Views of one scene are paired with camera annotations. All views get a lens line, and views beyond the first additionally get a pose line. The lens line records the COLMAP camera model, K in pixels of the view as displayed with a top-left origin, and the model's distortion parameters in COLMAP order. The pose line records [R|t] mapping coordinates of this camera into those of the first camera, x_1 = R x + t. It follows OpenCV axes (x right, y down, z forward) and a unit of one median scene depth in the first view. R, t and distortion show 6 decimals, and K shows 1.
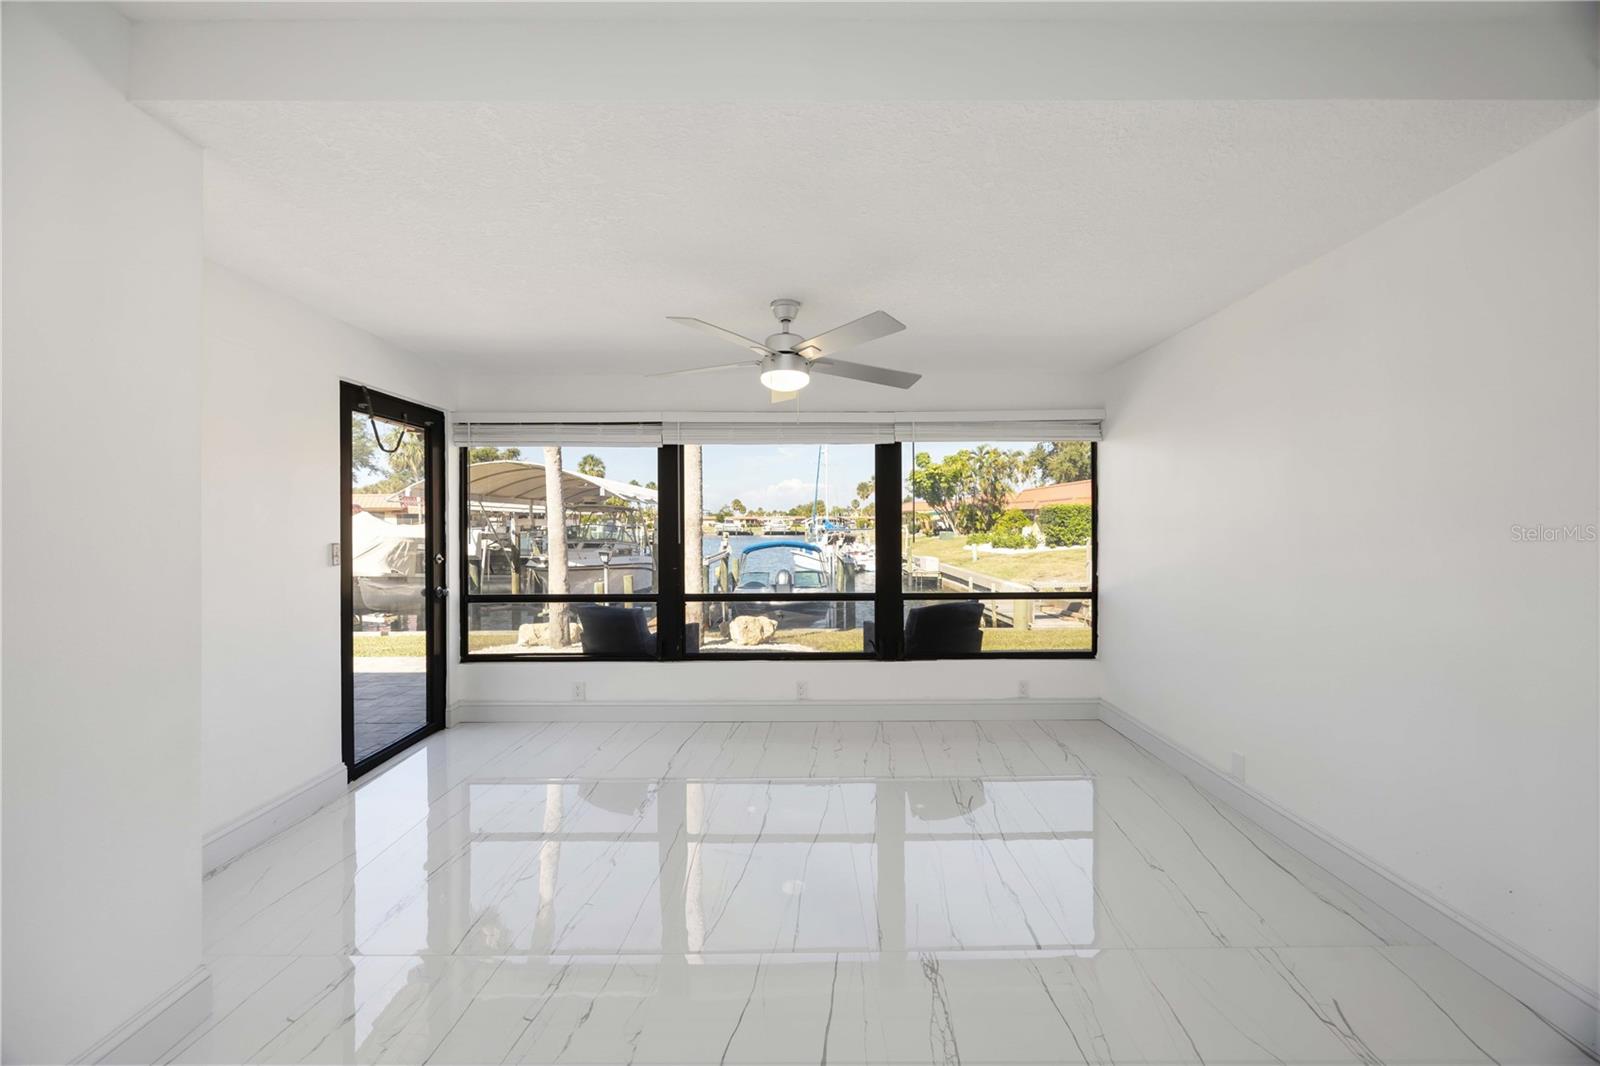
lens RADIAL K [[608.7, 0, 795.5], [0, 608.7, 522.9], [0, 0, 1]] dist [0.000499, -0.000901]
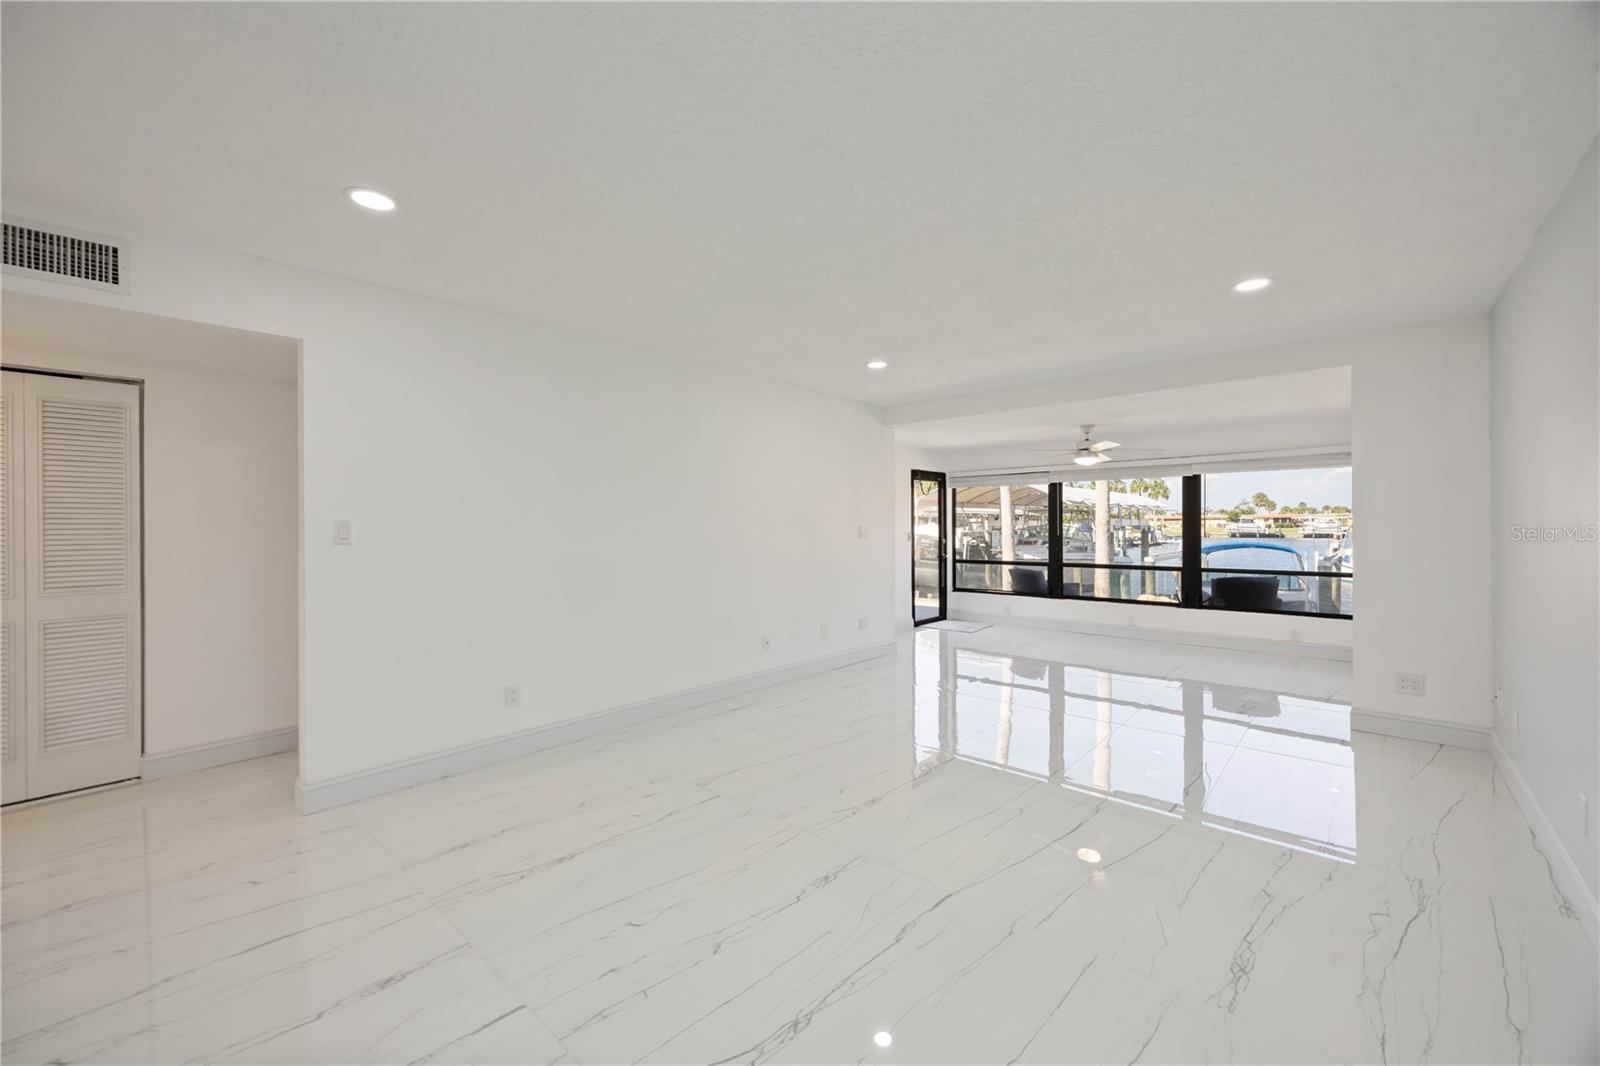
lens RADIAL K [[632.2, 0, 793.7], [0, 632.2, 525.4], [0, 0, 1]] dist [0.001353, 0.000180]
pose [[0.738063, -0.000112, -0.674732, 0.510919], [0.002578, 0.999993, 0.002653, -0.004080], [0.674727, -0.003697, 0.738058, -0.969922]]
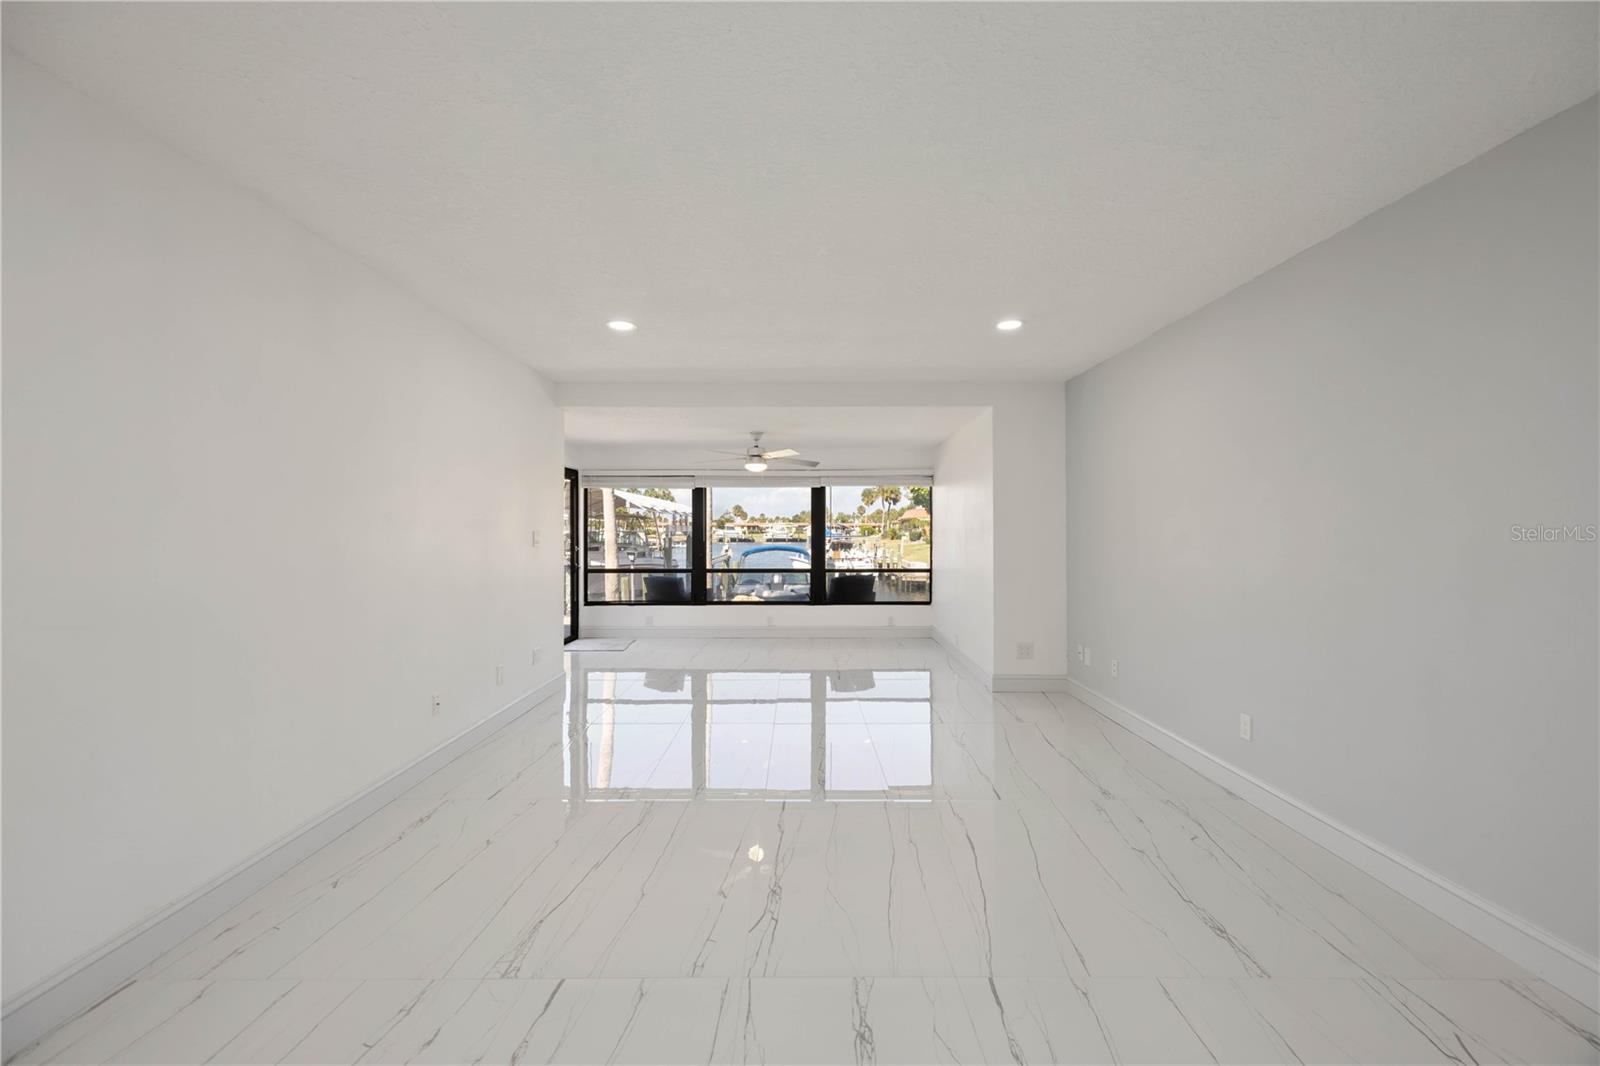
lens RADIAL K [[645.3, 0, 797.6], [0, 645.3, 531.2], [0, 0, 1]] dist [0.009941, -0.000011]
pose [[0.999987, 0.003446, -0.003730, 0.099316], [-0.003438, 0.999992, 0.002259, -0.001806], [0.003738, -0.002246, 0.999990, -0.942024]]
